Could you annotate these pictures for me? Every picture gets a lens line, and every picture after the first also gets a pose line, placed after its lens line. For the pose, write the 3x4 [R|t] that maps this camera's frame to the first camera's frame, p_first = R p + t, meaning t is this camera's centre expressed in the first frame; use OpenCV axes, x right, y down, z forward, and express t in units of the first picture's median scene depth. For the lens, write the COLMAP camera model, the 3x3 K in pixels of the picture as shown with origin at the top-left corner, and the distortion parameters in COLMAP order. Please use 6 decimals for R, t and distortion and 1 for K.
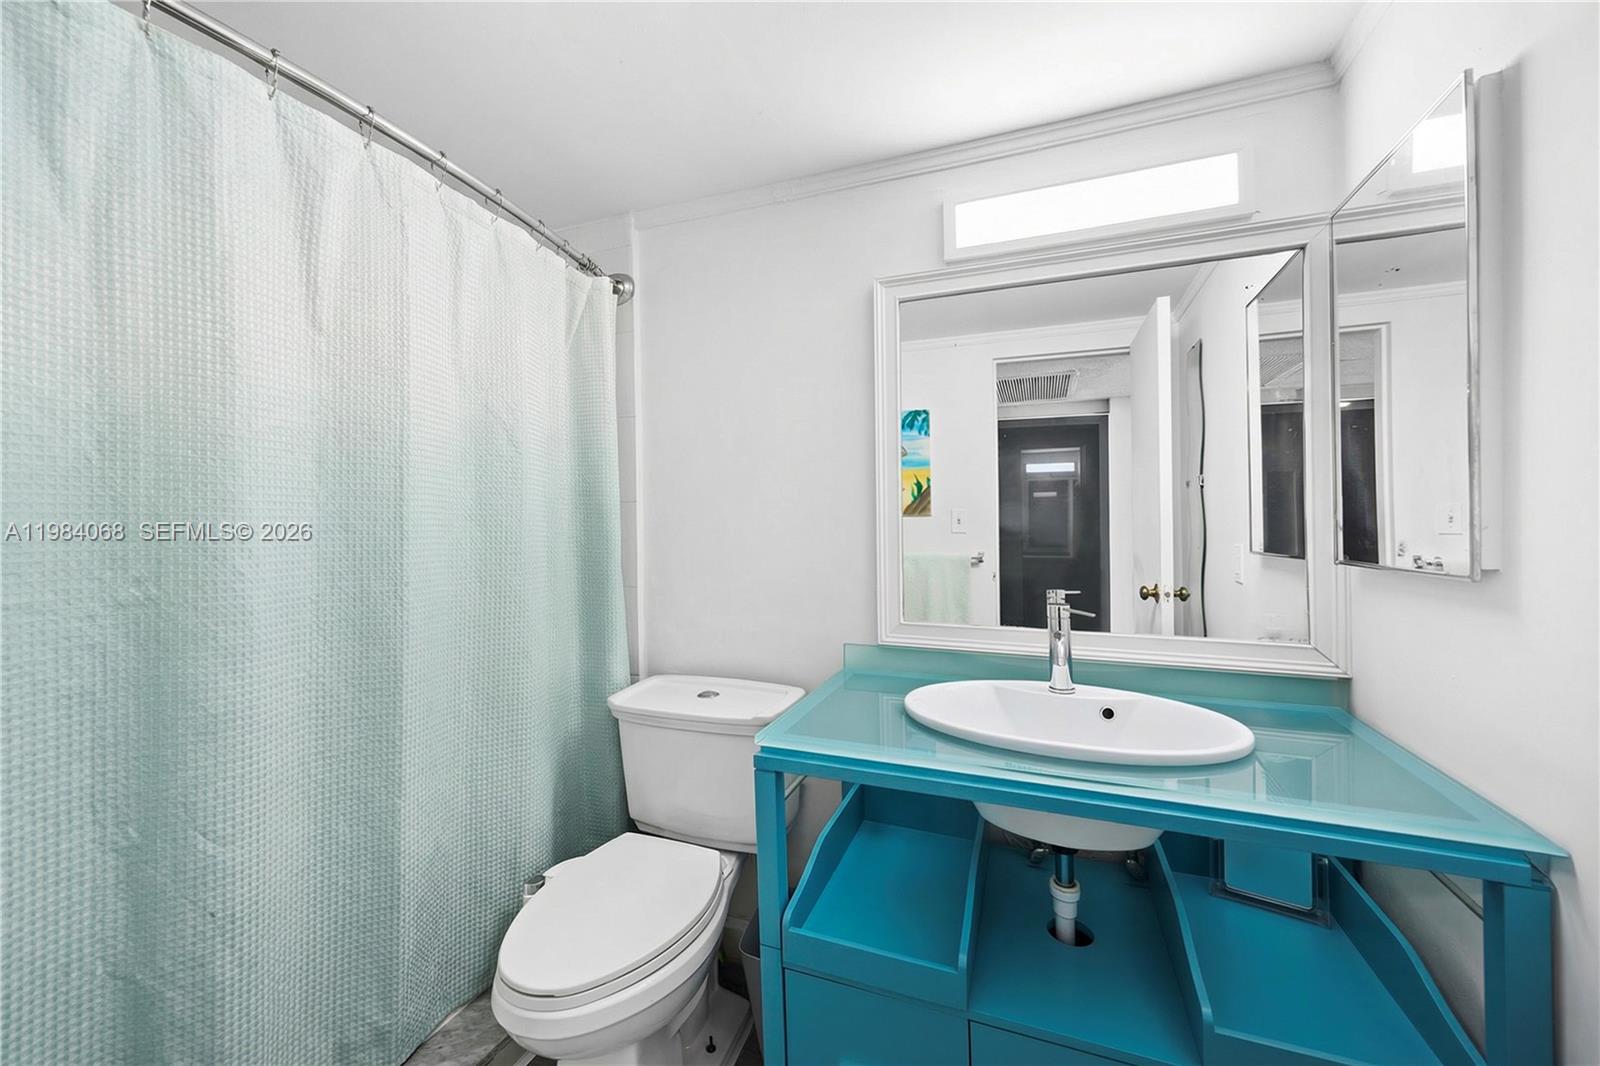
lens RADIAL K [[671.4, 0, 796.8], [0, 671.4, 529.9], [0, 0, 1]] dist [0.000106, -0.000288]
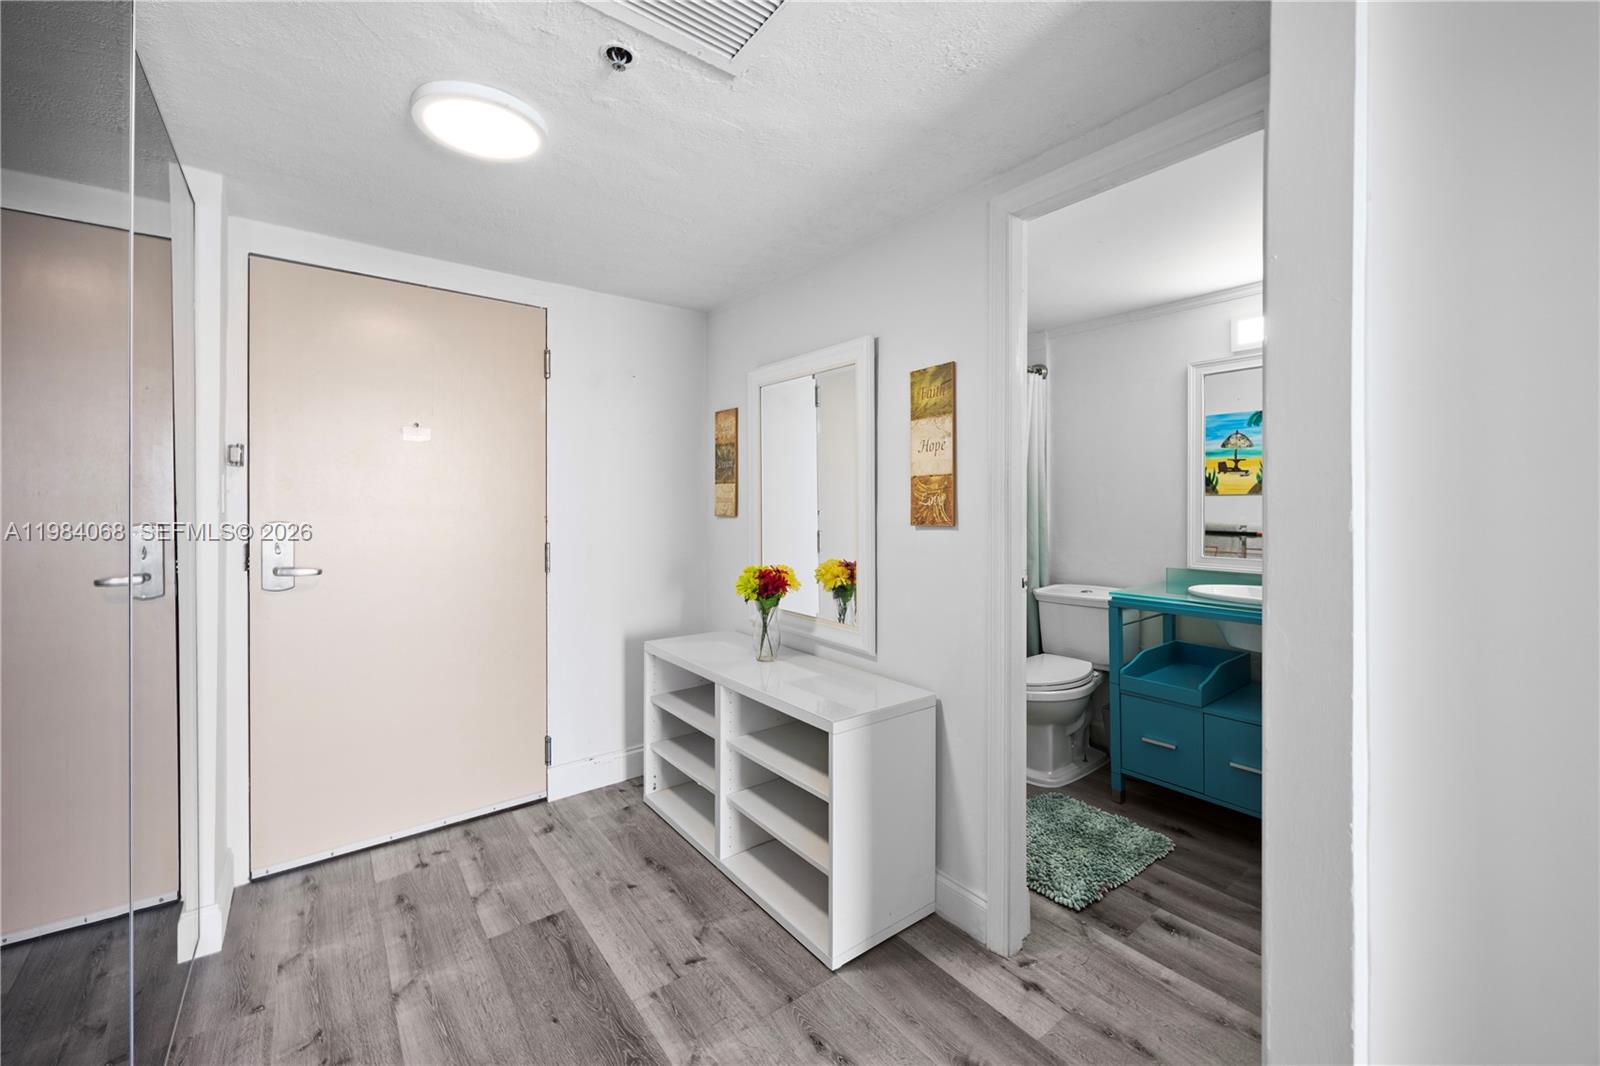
lens RADIAL K [[644.9, 0, 804.0], [0, 644.9, 502.5], [0, 0, 1]] dist [0.021757, 0.000013]
pose [[0.844192, 0.015084, -0.535829, 0.182785], [-0.007059, 0.999830, 0.017024, -0.019621], [0.535994, -0.010590, 0.844155, -1.024424]]
